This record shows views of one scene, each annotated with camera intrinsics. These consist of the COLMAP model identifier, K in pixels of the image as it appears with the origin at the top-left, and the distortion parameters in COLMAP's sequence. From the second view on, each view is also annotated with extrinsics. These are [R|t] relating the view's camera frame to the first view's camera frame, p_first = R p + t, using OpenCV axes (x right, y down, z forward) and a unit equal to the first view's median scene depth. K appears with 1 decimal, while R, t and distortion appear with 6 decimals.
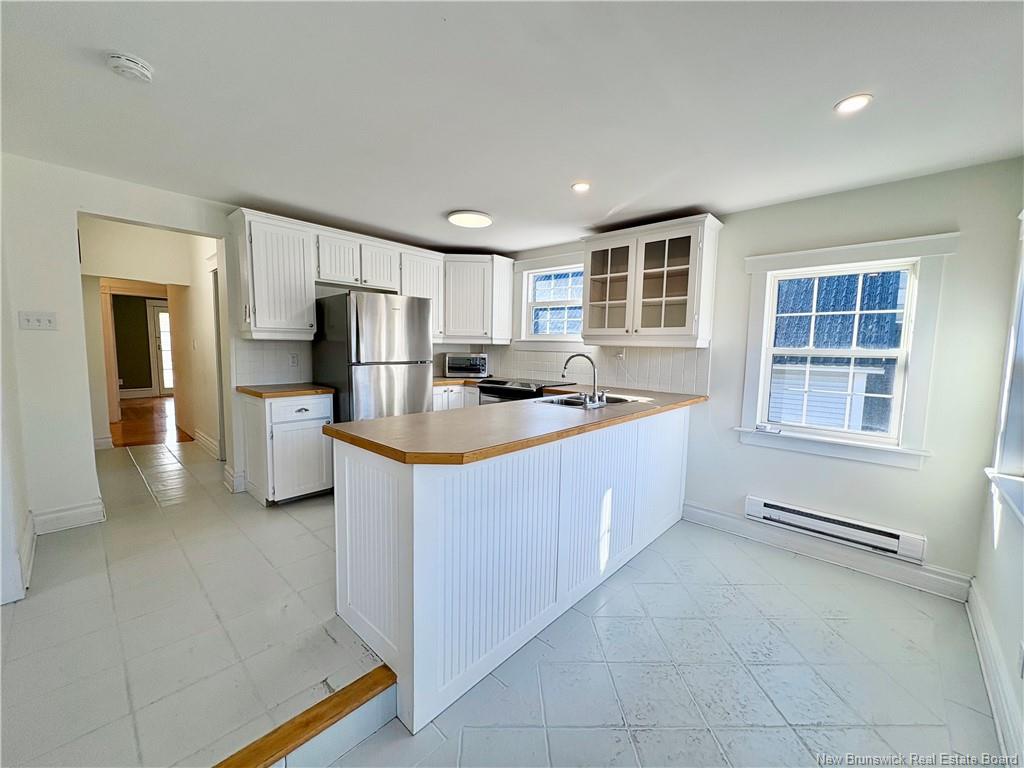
lens RADIAL K [[408.1, 0, 513.6], [0, 408.1, 384.2], [0, 0, 1]] dist [0.000786, -0.000558]
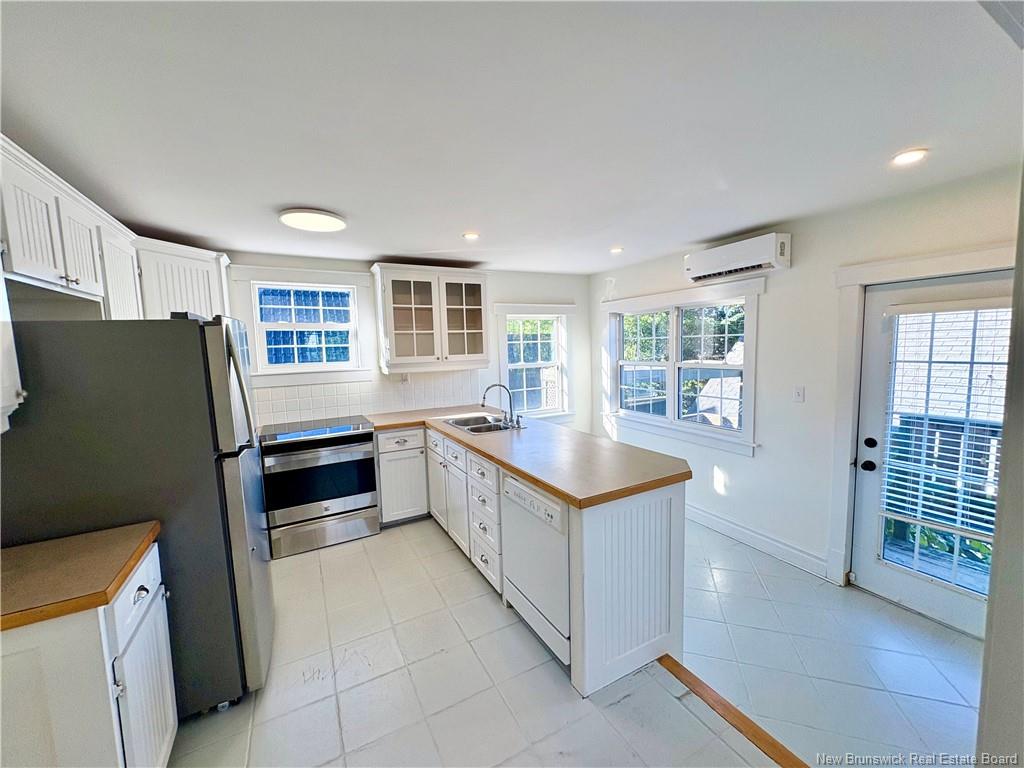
lens RADIAL K [[408.1, 0, 512.9], [0, 408.1, 380.9], [0, 0, 1]] dist [0.000786, -0.000558]
pose [[0.322975, -0.113099, 0.939625, -0.715051], [0.124430, 0.989290, 0.076307, -0.129636], [-0.938192, 0.092273, 0.333589, 0.445822]]
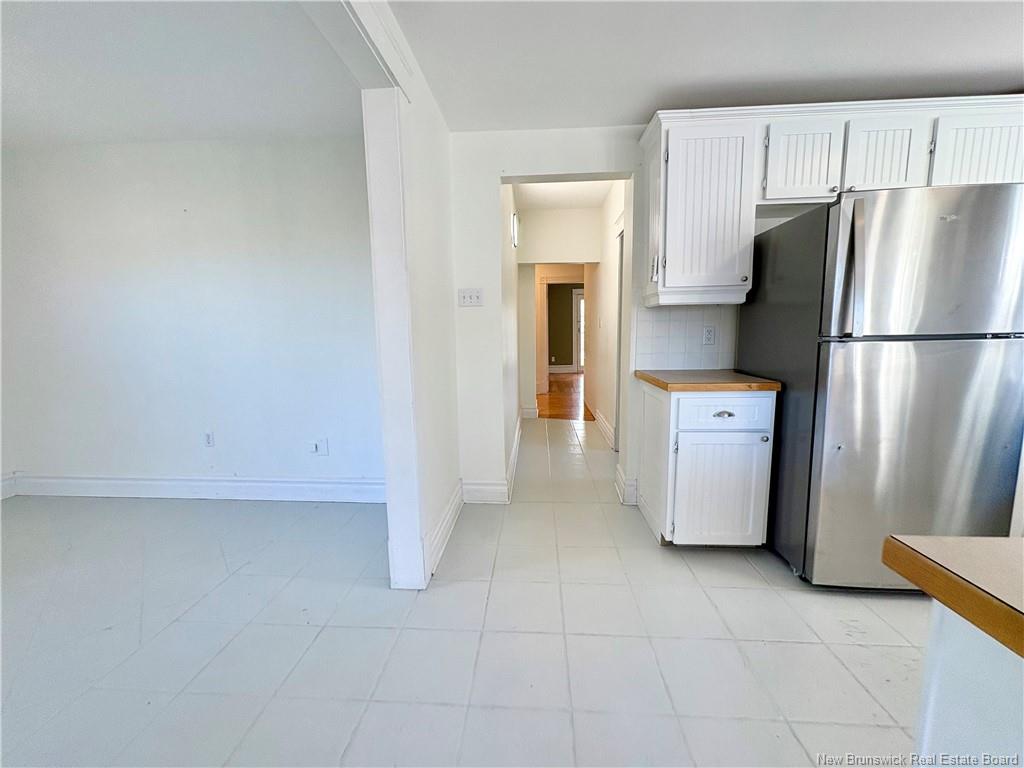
lens RADIAL K [[408.1, 0, 512.9], [0, 408.1, 385.0], [0, 0, 1]] dist [0.000786, -0.000558]
pose [[0.632137, 0.077854, -0.770935, -0.228556], [-0.044046, 0.996941, 0.064562, -0.006602], [0.773604, -0.006855, 0.633633, 0.333087]]
